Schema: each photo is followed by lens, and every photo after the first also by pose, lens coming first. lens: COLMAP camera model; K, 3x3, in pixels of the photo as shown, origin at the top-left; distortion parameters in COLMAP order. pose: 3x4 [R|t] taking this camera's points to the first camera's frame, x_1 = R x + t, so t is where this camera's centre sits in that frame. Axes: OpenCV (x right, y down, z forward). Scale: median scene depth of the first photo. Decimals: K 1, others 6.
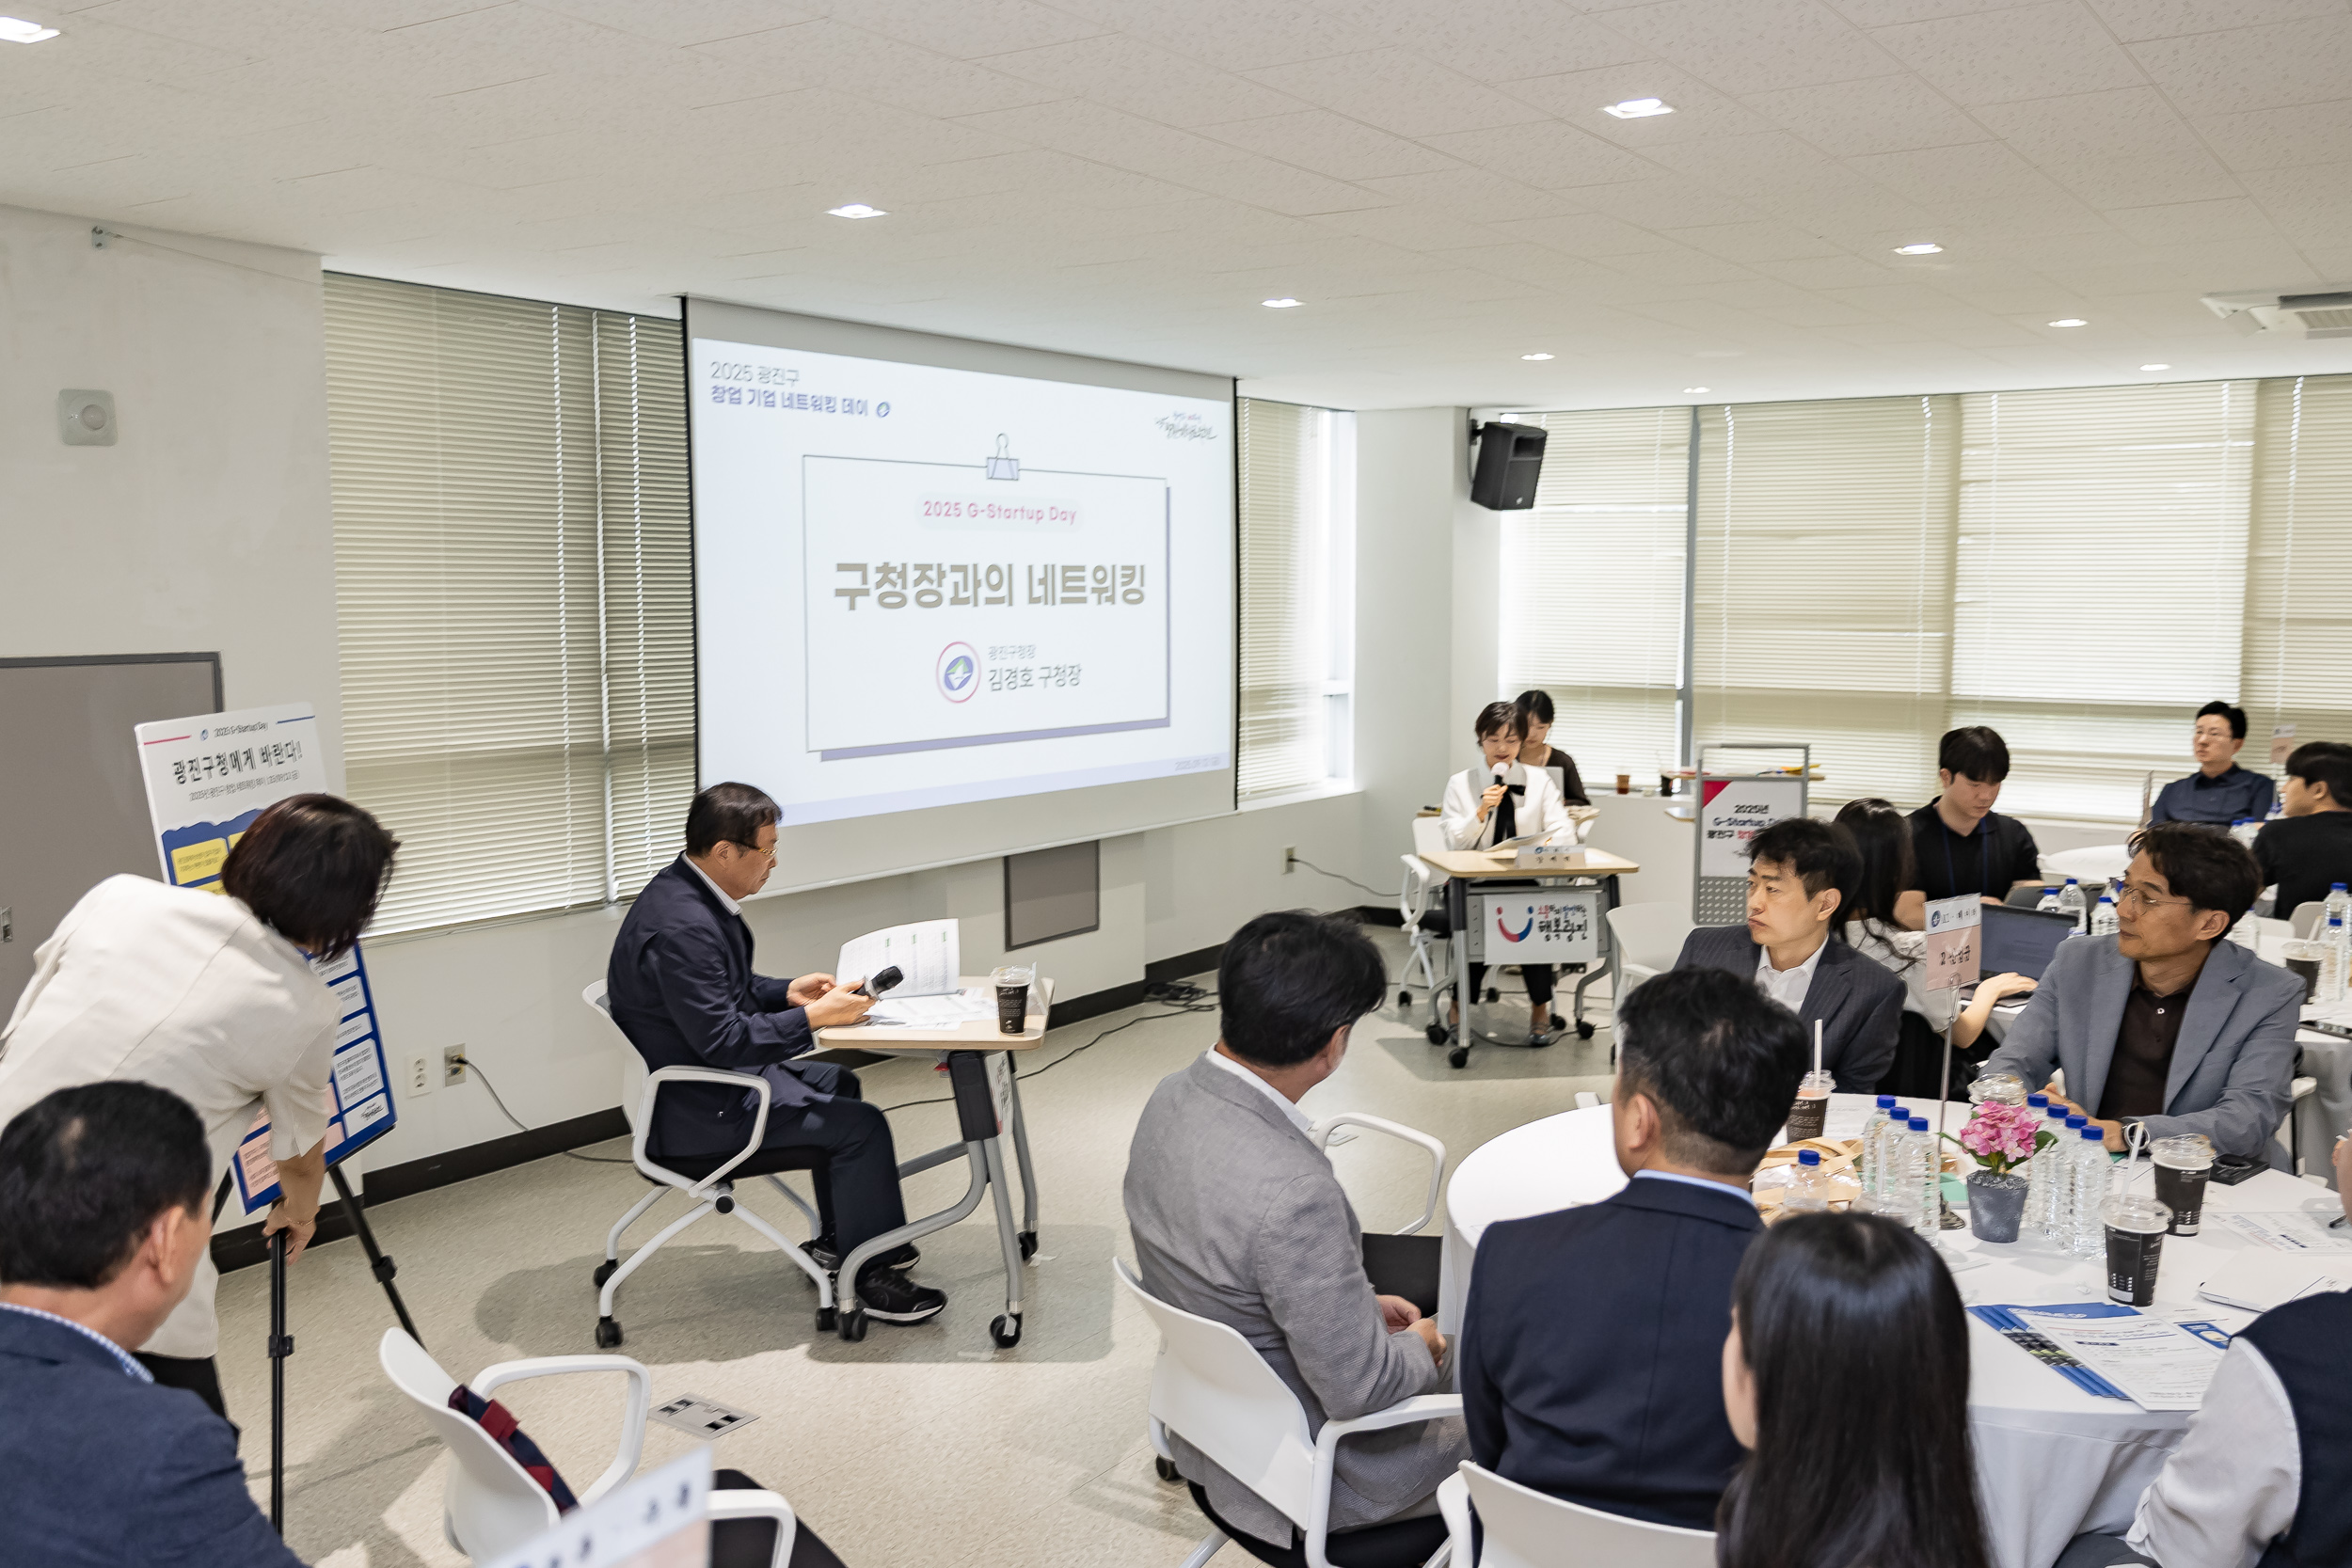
lens RADIAL K [[2052.8, 0, 1169.9], [0, 2052.8, 792.0], [0, 0, 1]] dist [-0.007498, 0.108277]
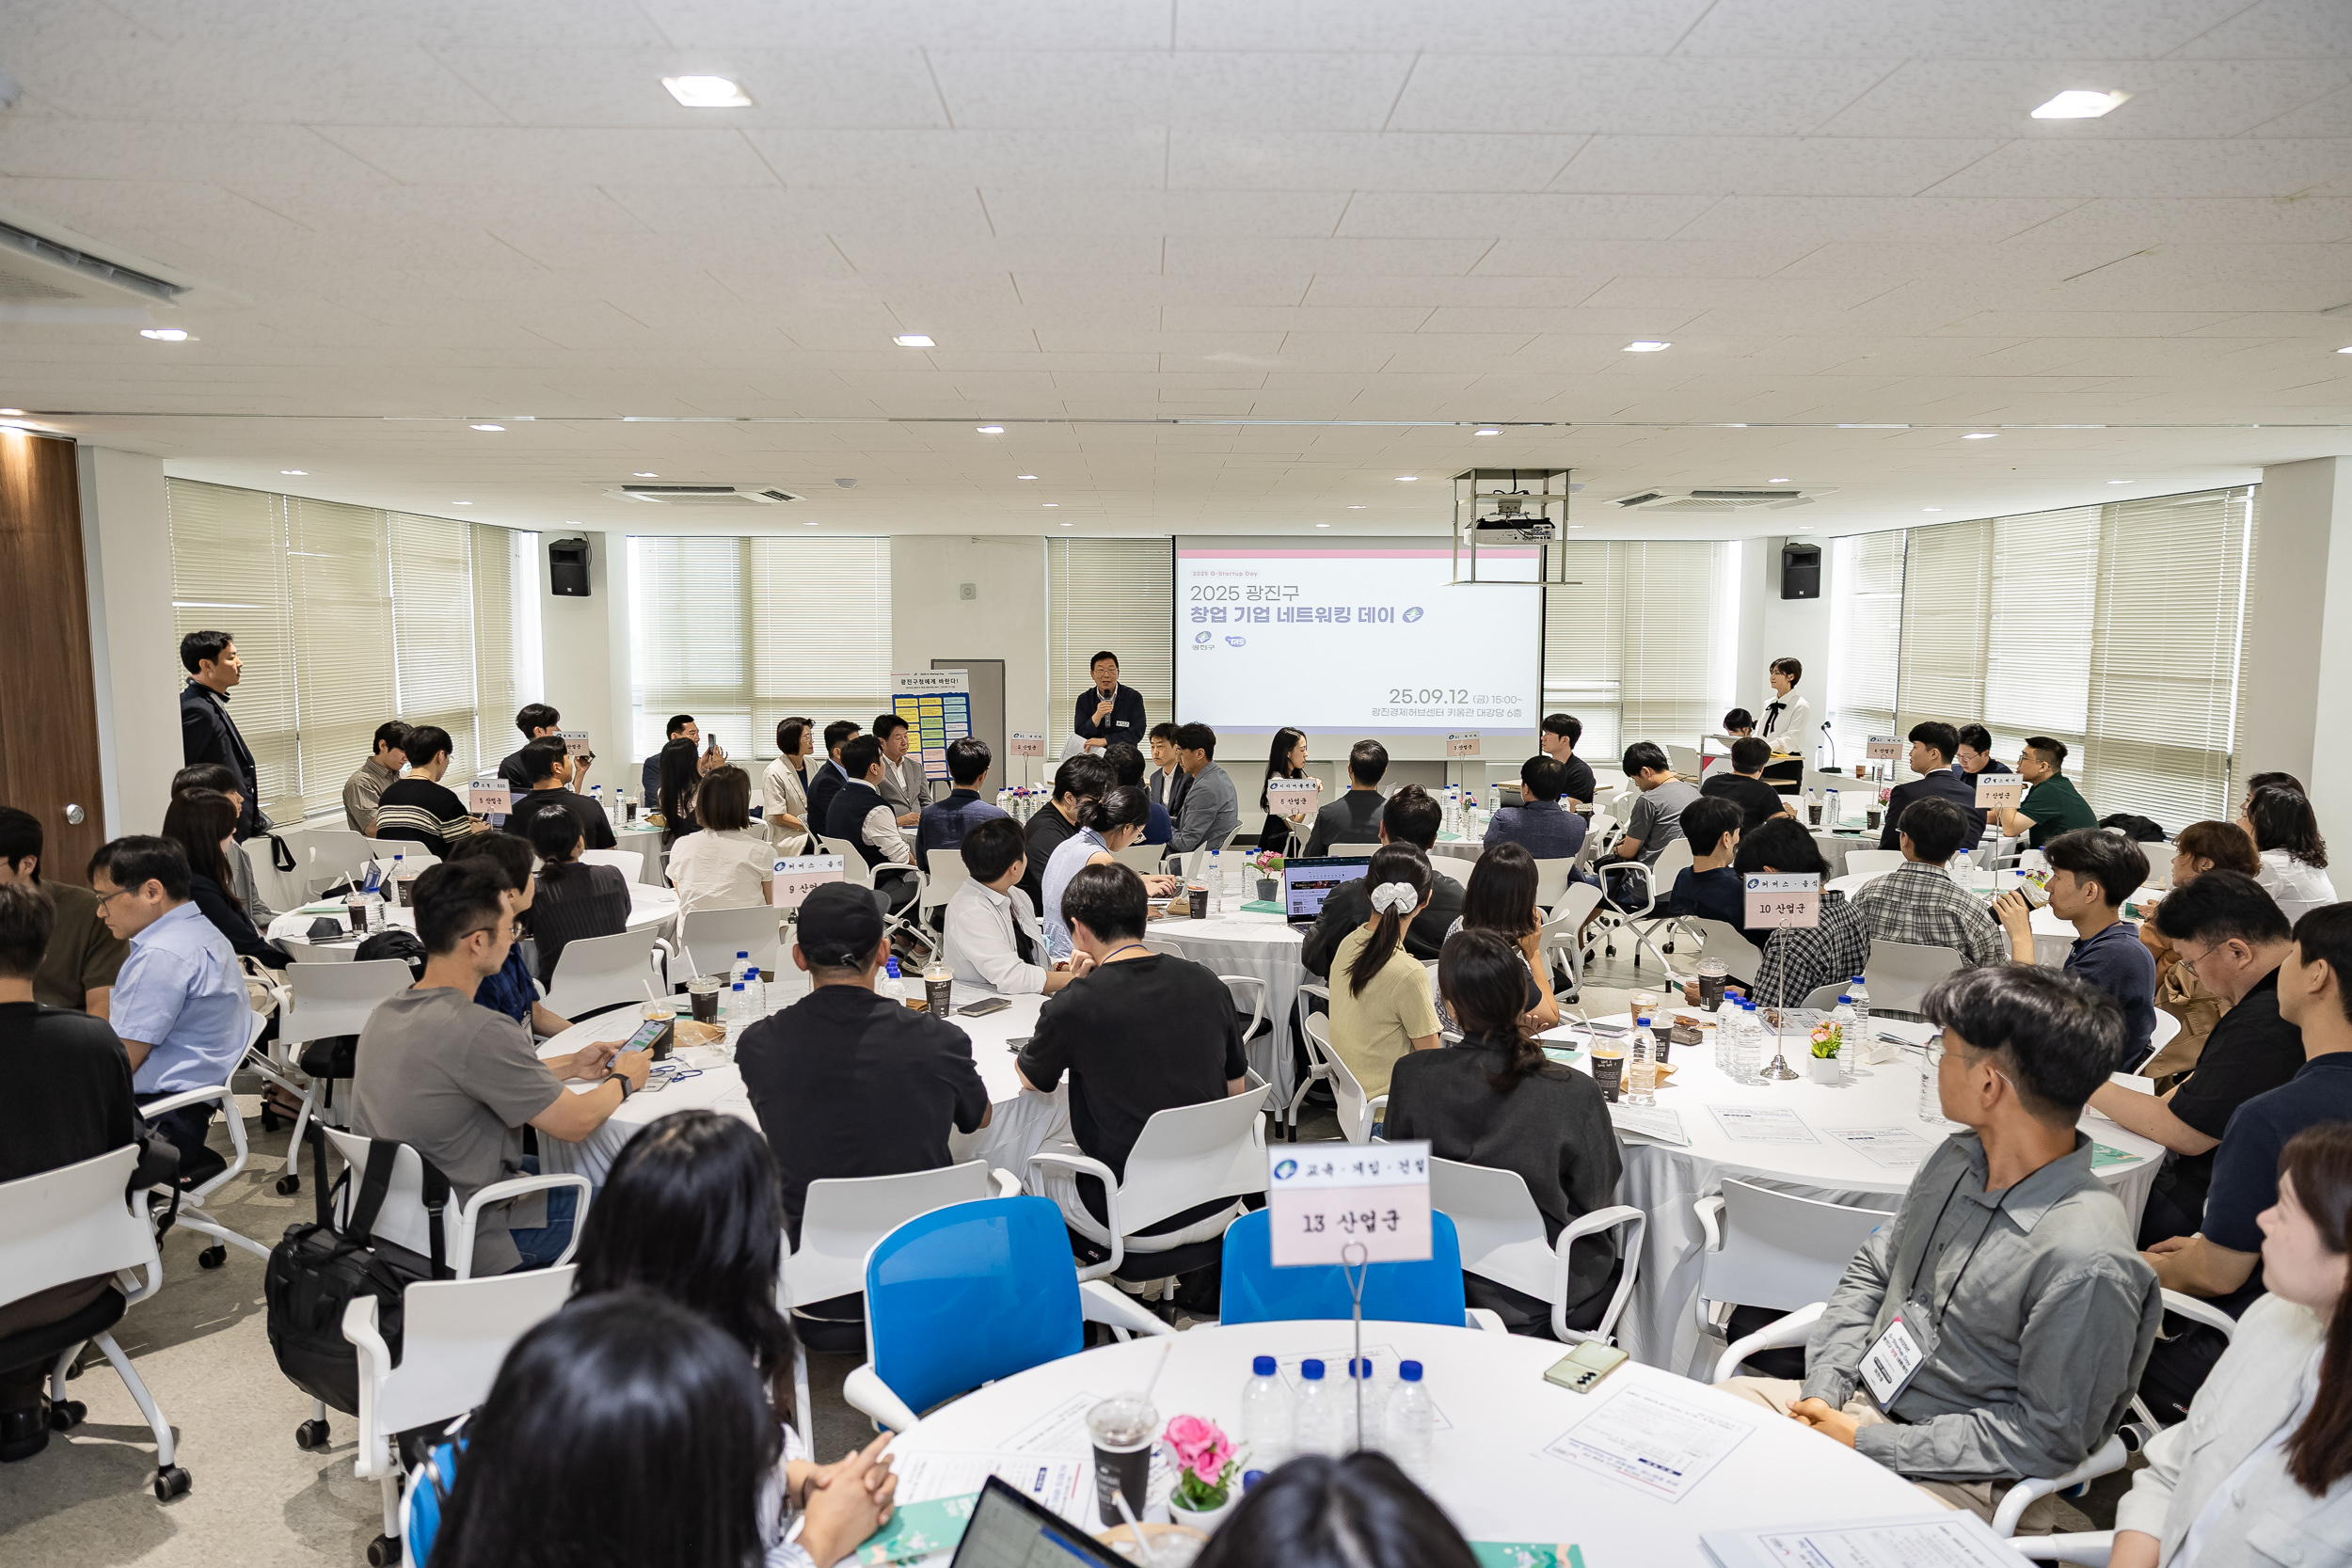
lens RADIAL K [[1566.4, 0, 1182.0], [0, 1566.4, 784.6], [0, 0, 1]] dist [-0.015142, 0.032061]
pose [[0.581922, 0.083741, -0.808922, 1.234292], [-0.087278, 0.995370, 0.040257, 0.004399], [0.808548, 0.047175, 0.586536, -0.165091]]
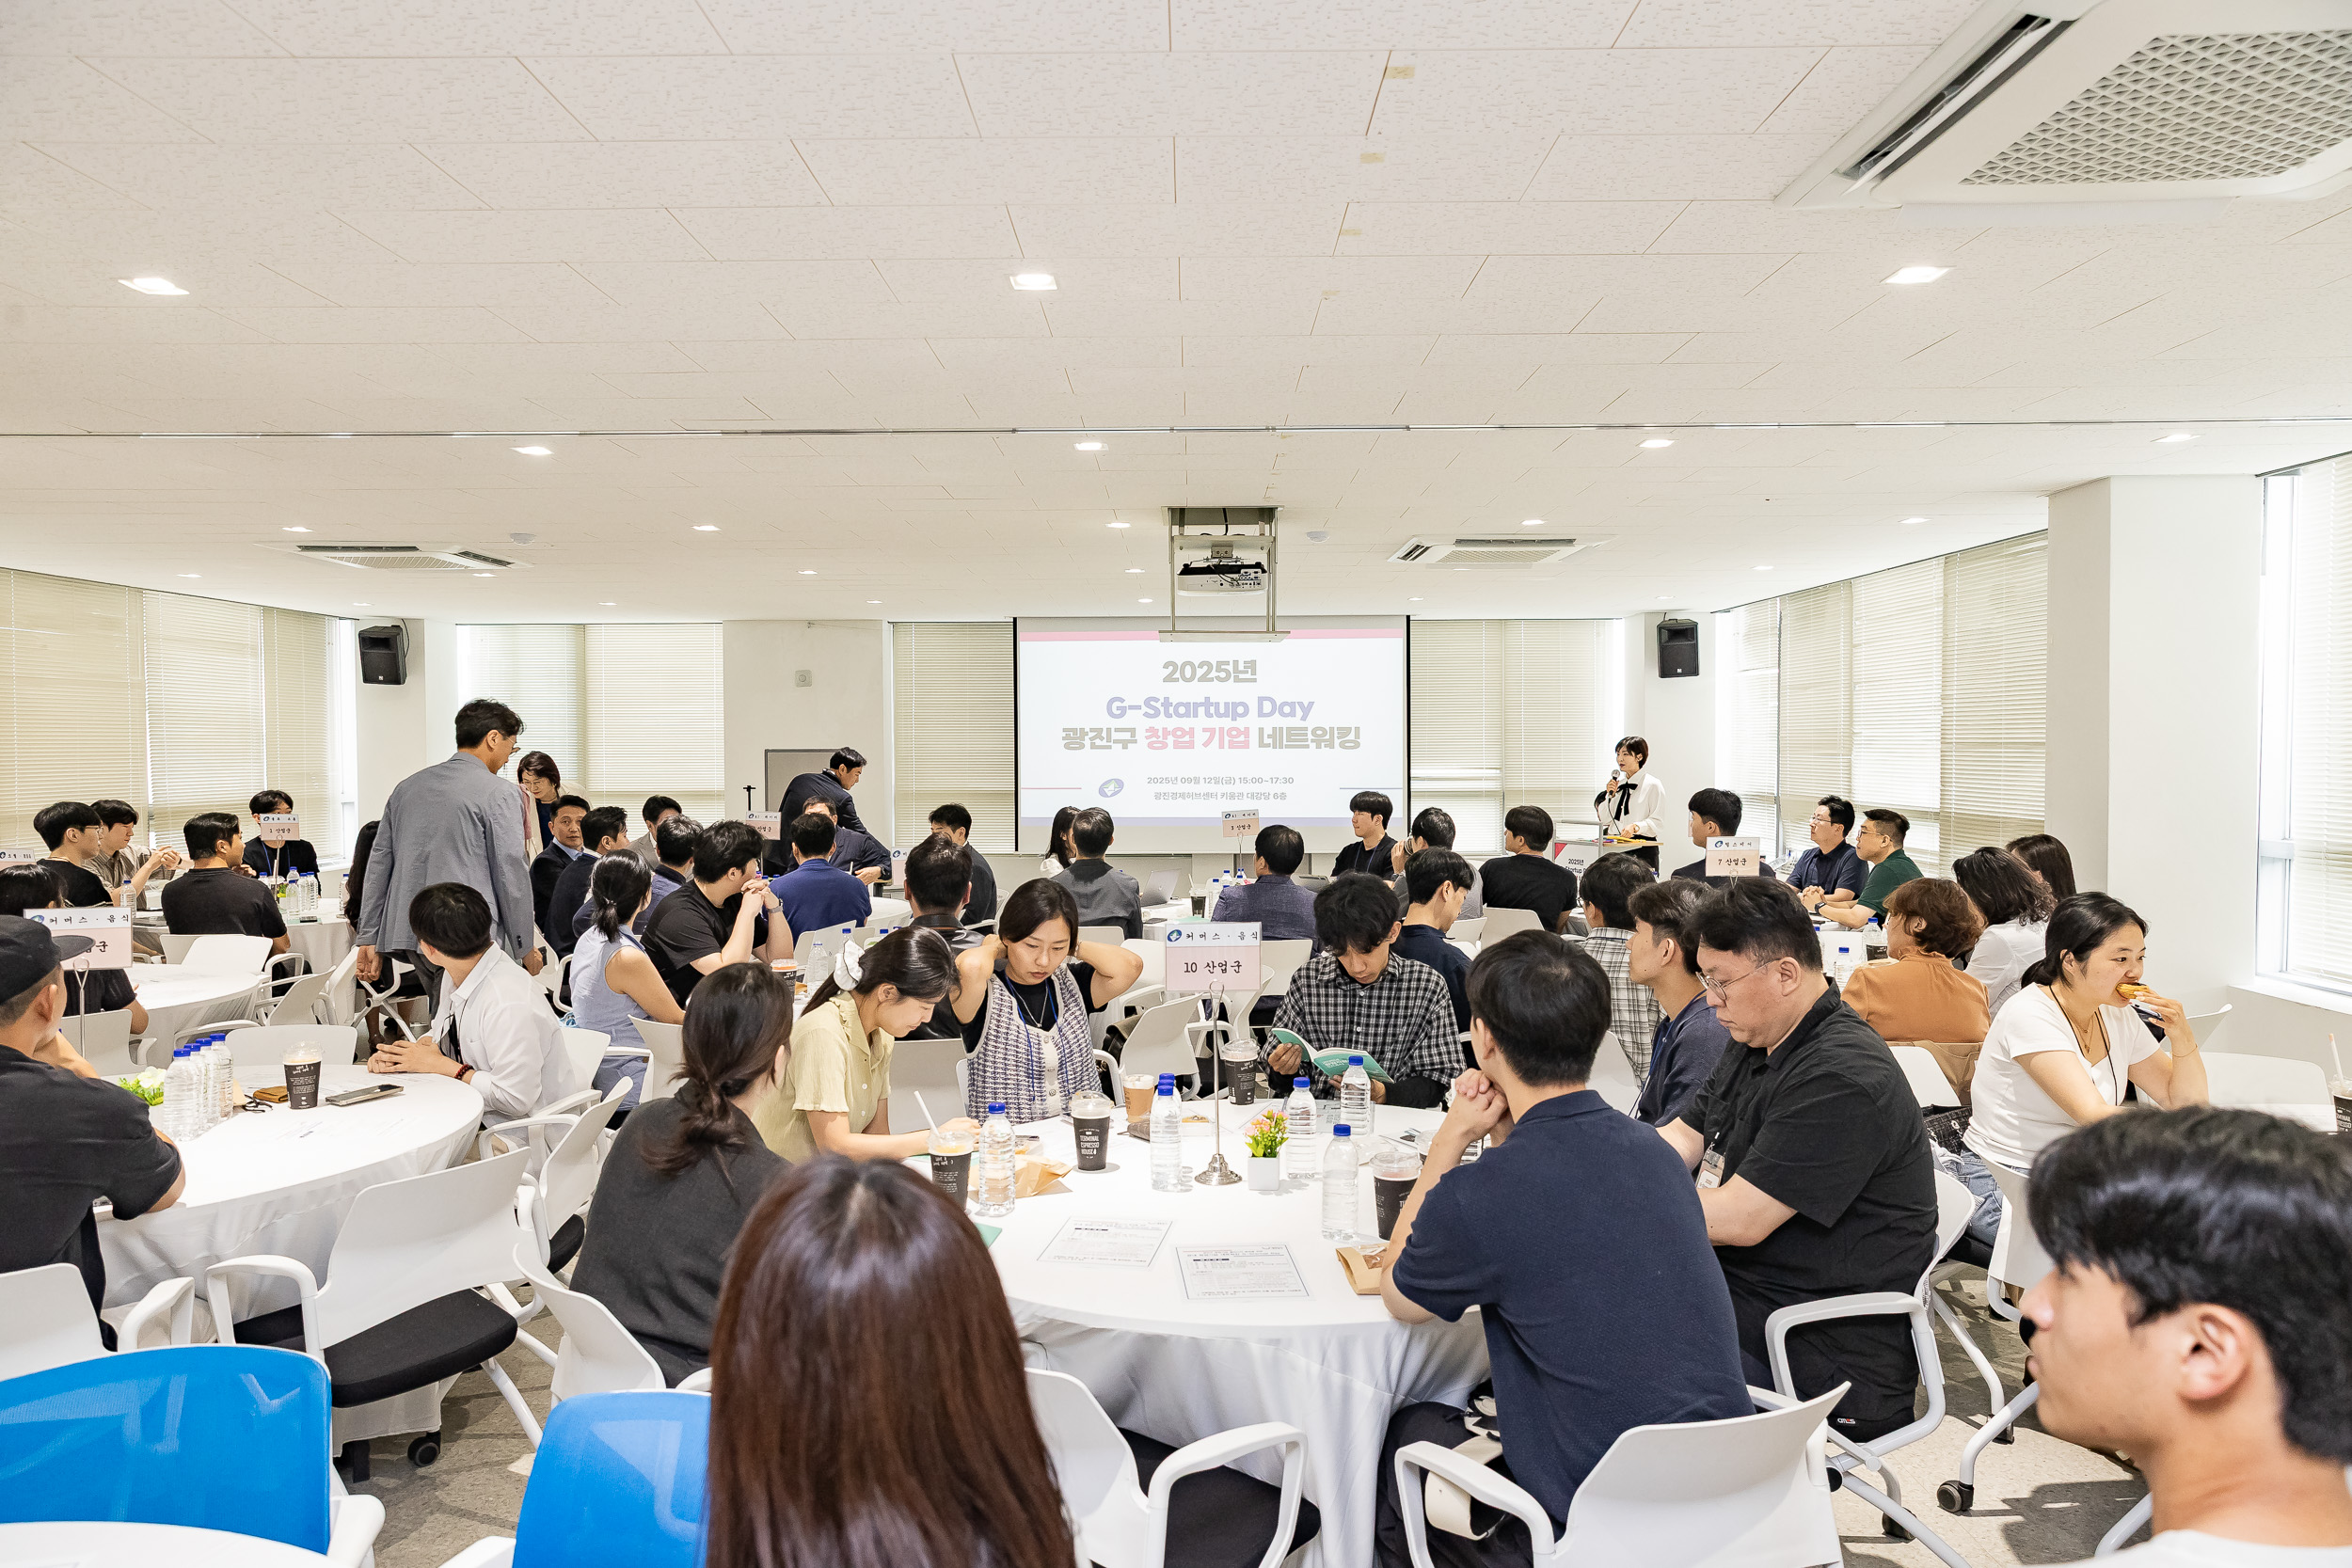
lens RADIAL K [[1566.4, 0, 1182.0], [0, 1566.4, 784.6], [0, 0, 1]] dist [-0.015142, 0.032061]
pose [[0.562117, 0.018457, -0.826852, 1.268255], [-0.081584, 0.996112, -0.033228, 0.016182], [0.823024, 0.086136, 0.561437, 0.065040]]
